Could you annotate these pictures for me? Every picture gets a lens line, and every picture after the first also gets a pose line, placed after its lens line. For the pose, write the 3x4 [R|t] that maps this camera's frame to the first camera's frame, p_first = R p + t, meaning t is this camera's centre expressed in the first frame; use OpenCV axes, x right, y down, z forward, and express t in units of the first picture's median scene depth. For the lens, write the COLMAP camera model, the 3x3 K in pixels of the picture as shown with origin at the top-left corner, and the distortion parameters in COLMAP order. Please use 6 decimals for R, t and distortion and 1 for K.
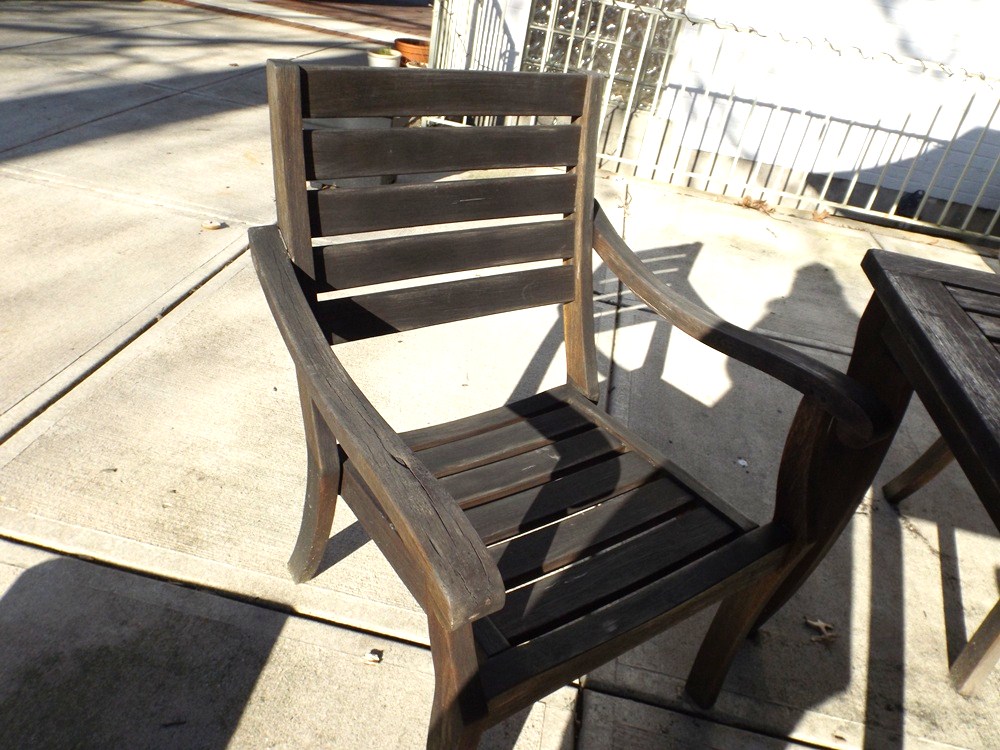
lens RADIAL K [[800.6, 0, 497.9], [0, 800.6, 375.2], [0, 0, 1]] dist [0.013093, -0.015597]
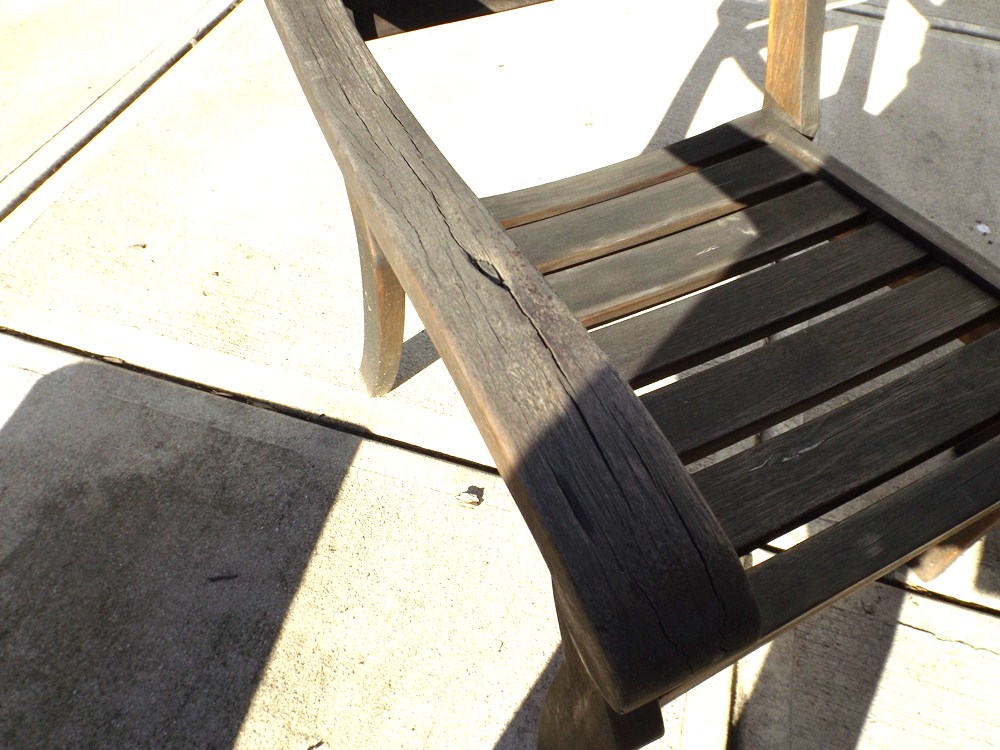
lens RADIAL K [[800.6, 0, 490.8], [0, 800.6, 401.5], [0, 0, 1]] dist [0.013093, -0.015597]
pose [[0.989961, 0.022522, -0.139532, -0.034053], [0.023963, 0.946183, 0.322743, 0.020577], [0.139291, -0.322847, 0.936145, 0.332050]]
